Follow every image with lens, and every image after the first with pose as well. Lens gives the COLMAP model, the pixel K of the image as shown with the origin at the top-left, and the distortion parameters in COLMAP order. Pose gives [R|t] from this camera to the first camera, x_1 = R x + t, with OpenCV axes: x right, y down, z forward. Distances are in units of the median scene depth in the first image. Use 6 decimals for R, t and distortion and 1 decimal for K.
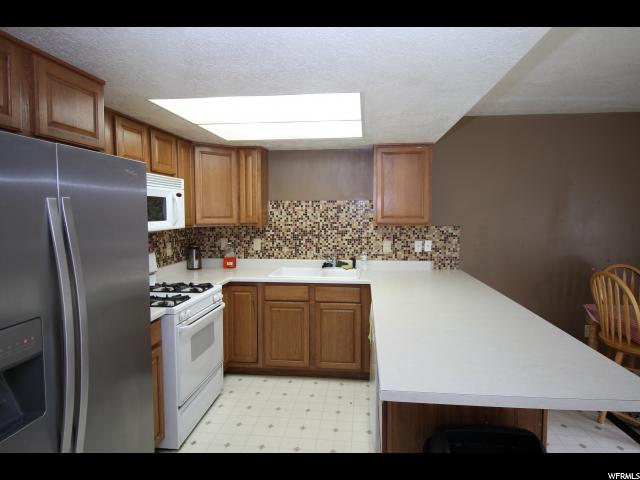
lens RADIAL K [[370.4, 0, 320.0], [0, 370.4, 240.0], [0, 0, 1]] dist [-0.001652, -0.000265]
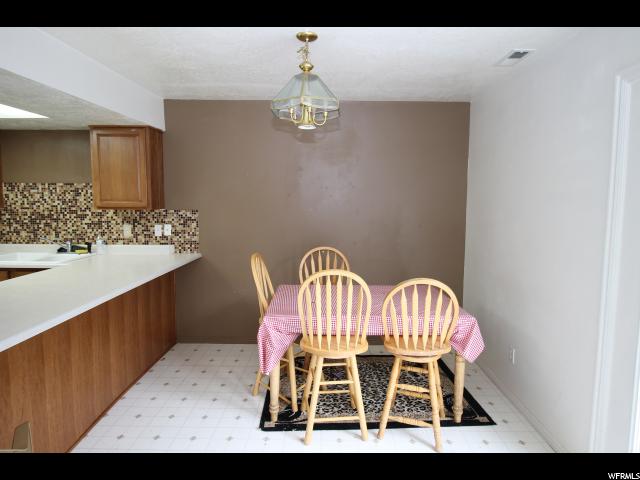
lens RADIAL K [[385.9, 0, 332.5], [0, 385.9, 235.1], [0, 0, 1]] dist [-0.004370, -0.002583]
pose [[0.994042, -0.002291, 0.108976, 0.607218], [0.000066, 0.999792, 0.020418, 0.008642], [-0.109000, -0.020289, 0.993835, -0.078745]]
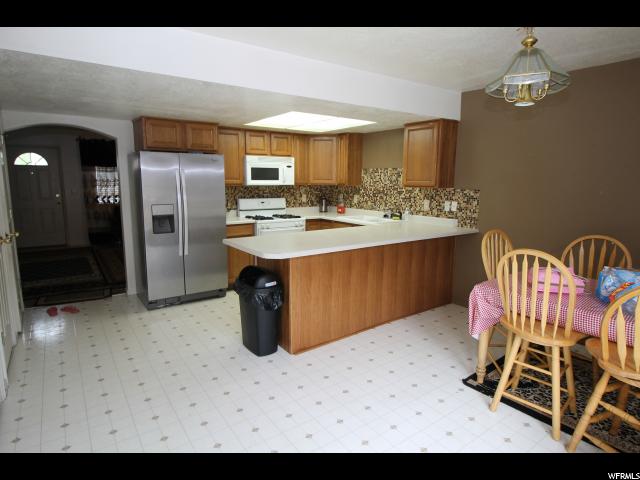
lens RADIAL K [[370.4, 0, 320.0], [0, 370.4, 240.0], [0, 0, 1]] dist [-0.001652, -0.000265]
pose [[0.663194, 0.128756, -0.737289, 0.869966], [-0.065974, 0.991314, 0.113773, 0.016368], [0.745534, -0.026812, 0.665928, -0.097151]]
